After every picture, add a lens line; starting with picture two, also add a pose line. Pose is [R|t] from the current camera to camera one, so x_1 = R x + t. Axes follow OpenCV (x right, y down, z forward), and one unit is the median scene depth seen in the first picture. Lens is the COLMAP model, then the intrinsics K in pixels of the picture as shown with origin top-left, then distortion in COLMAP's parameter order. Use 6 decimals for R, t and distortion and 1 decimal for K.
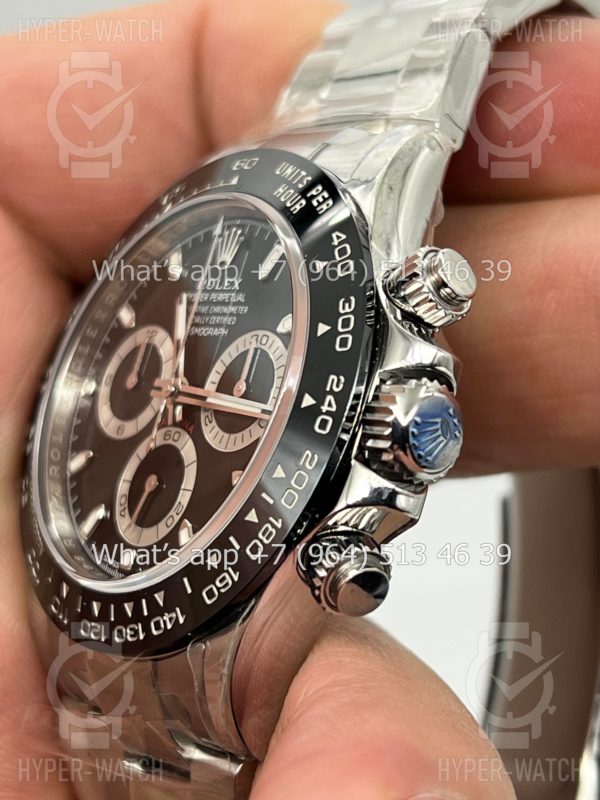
lens RADIAL K [[1899.8, 0, 295.8], [0, 1899.8, 392.8], [0, 0, 1]] dist [0.245454, 0.000000]
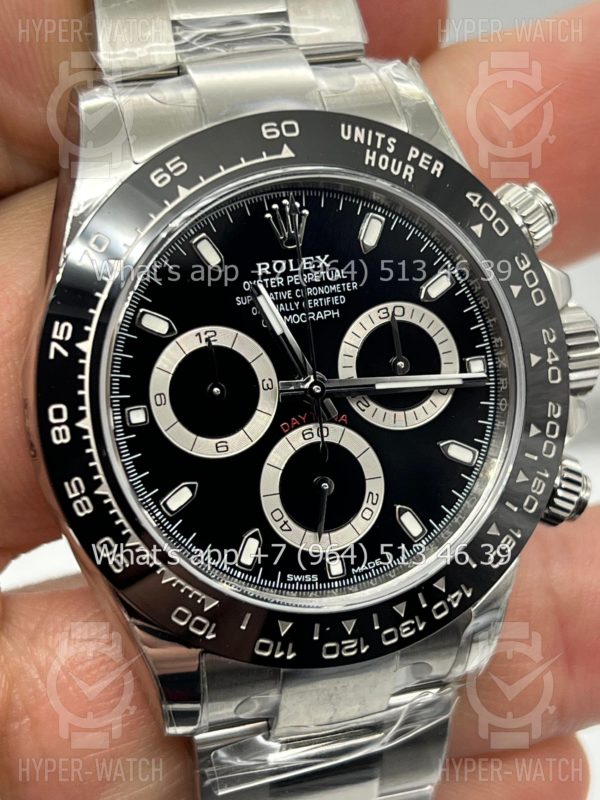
lens RADIAL K [[1899.8, 0, 291.5], [0, 1899.8, 402.2], [0, 0, 1]] dist [0.245454, 0.000000]
pose [[0.343139, -0.367991, 0.864198, -0.974392], [0.074804, 0.927844, 0.365391, -0.374617], [-0.936301, -0.060734, 0.345906, 0.743203]]
